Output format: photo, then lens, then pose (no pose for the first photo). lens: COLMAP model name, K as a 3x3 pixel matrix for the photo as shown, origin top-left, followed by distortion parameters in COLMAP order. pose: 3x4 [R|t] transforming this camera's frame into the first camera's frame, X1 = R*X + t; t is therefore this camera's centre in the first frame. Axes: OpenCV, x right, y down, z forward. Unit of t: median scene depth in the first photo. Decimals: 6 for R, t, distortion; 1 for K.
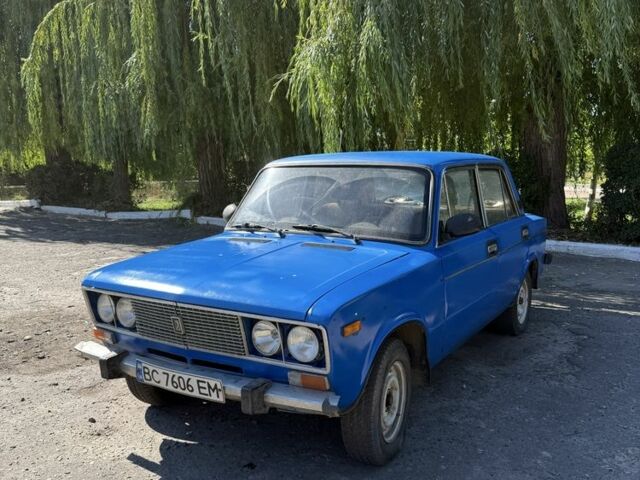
lens RADIAL K [[594.1, 0, 318.4], [0, 594.1, 236.0], [0, 0, 1]] dist [0.073560, 0.000000]
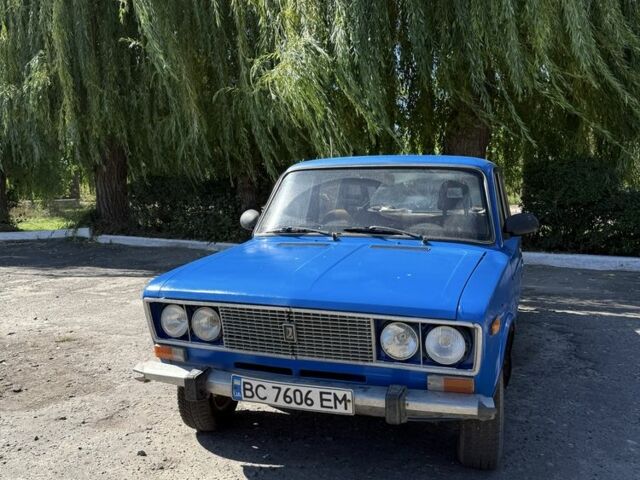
lens RADIAL K [[594.1, 0, 315.7], [0, 594.1, 233.6], [0, 0, 1]] dist [0.073560, 0.000000]
pose [[0.976130, -0.013210, 0.216783, -0.344292], [0.021697, 0.999087, -0.036815, 0.028772], [-0.216098, 0.040640, 0.975525, 0.091759]]
